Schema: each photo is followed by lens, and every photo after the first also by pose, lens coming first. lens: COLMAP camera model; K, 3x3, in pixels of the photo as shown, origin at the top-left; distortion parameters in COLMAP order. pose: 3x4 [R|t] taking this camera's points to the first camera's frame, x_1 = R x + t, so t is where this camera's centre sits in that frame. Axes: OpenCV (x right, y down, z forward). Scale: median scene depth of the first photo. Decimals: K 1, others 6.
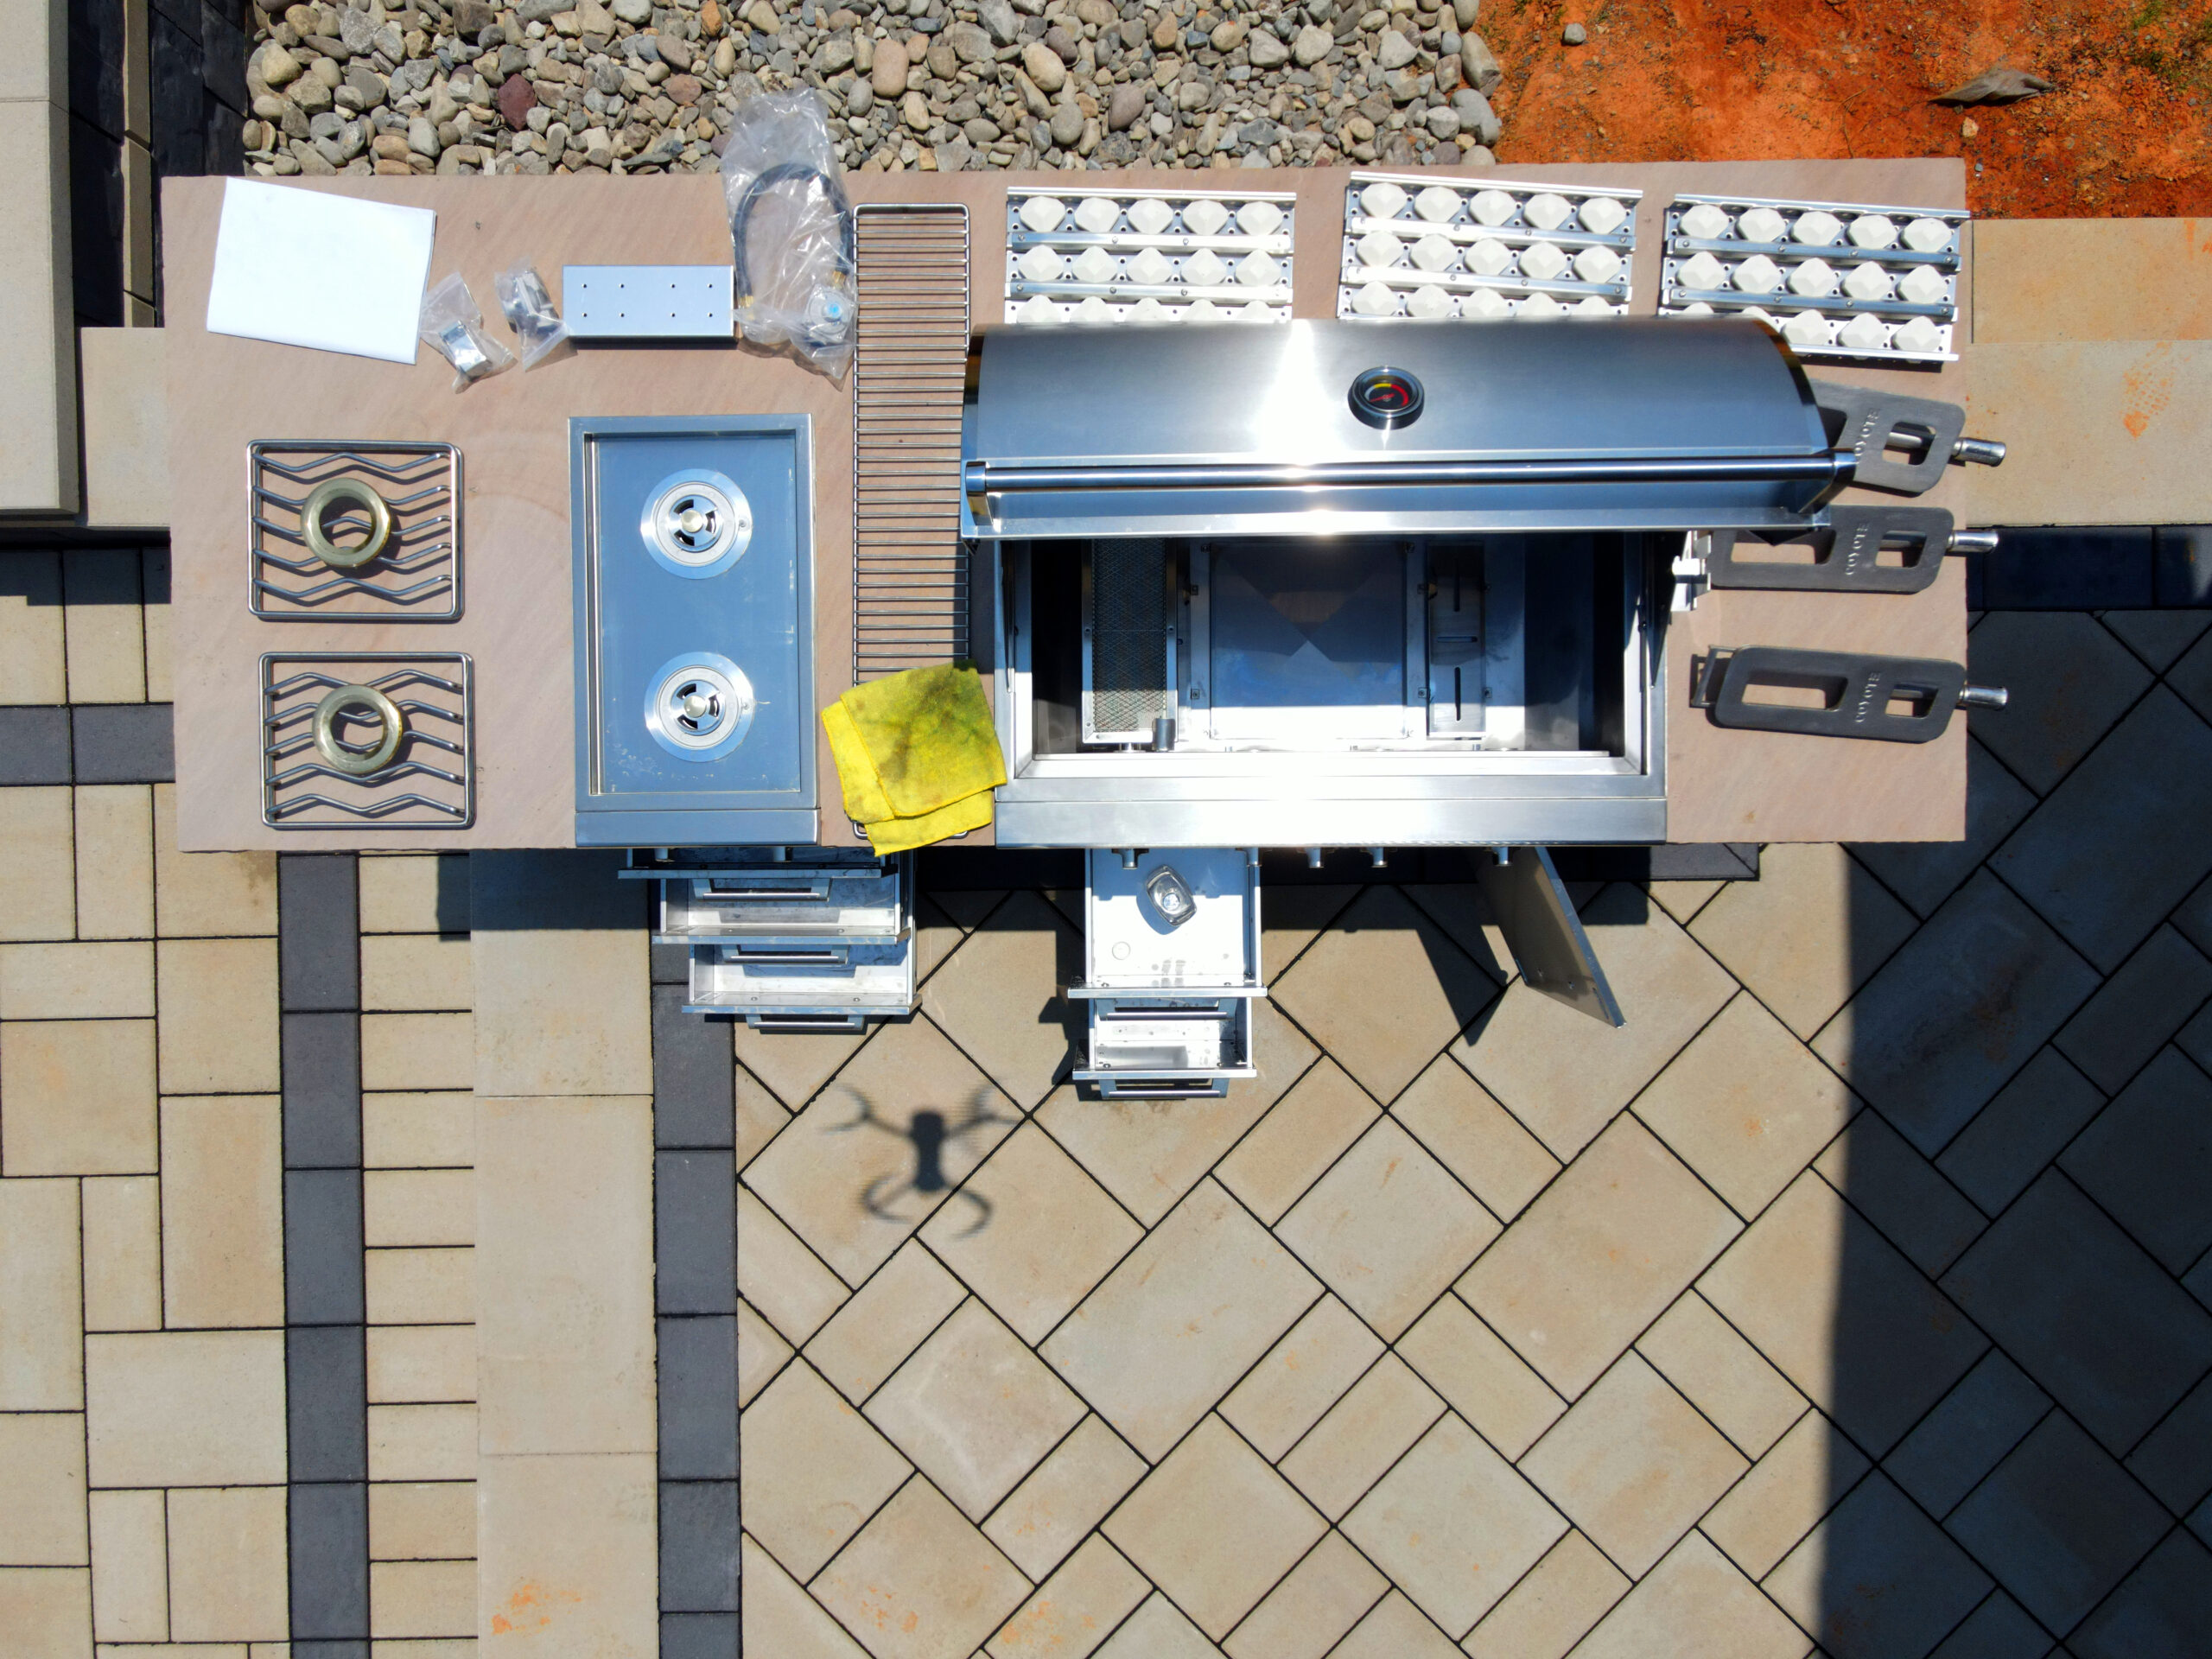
lens RADIAL K [[1612.9, 0, 1098.9], [0, 1612.9, 819.9], [0, 0, 1]] dist [0.019961, -0.000575]
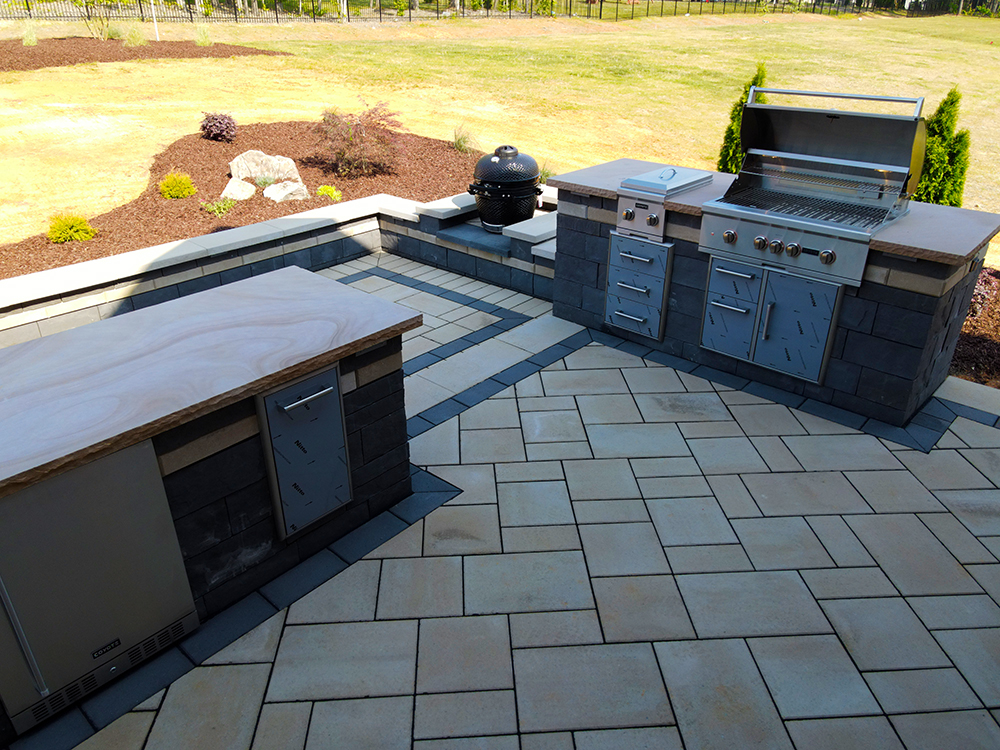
lens RADIAL K [[734.2, 0, 493.5], [0, 734.2, 373.9], [0, 0, 1]] dist [0.027153, 0.002692]
pose [[0.729963, 0.320372, -0.603751, 0.567924], [-0.683404, 0.328383, -0.652015, 1.209270], [-0.010625, 0.888553, 0.458651, 0.362089]]
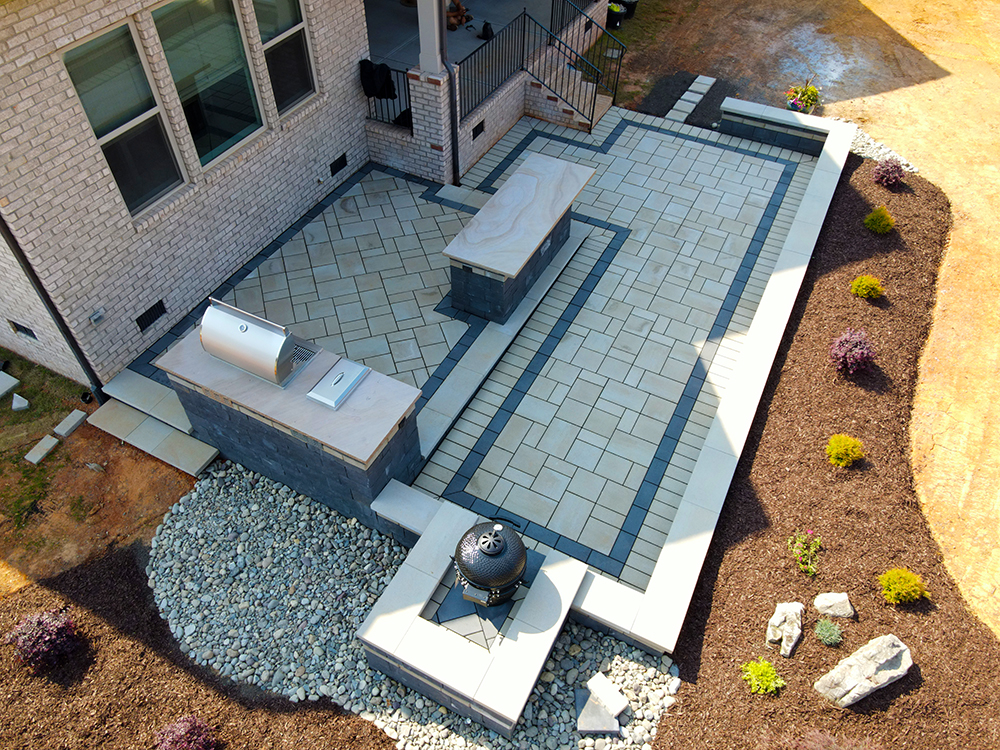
lens RADIAL K [[729.2, 0, 496.8], [0, 729.2, 370.6], [0, 0, 1]] dist [0.019961, -0.000575]
pose [[-0.882087, -0.345010, 0.320765, -1.250228], [0.471064, -0.652661, 0.593408, -1.103895], [0.004619, 0.674538, 0.738225, -0.920256]]
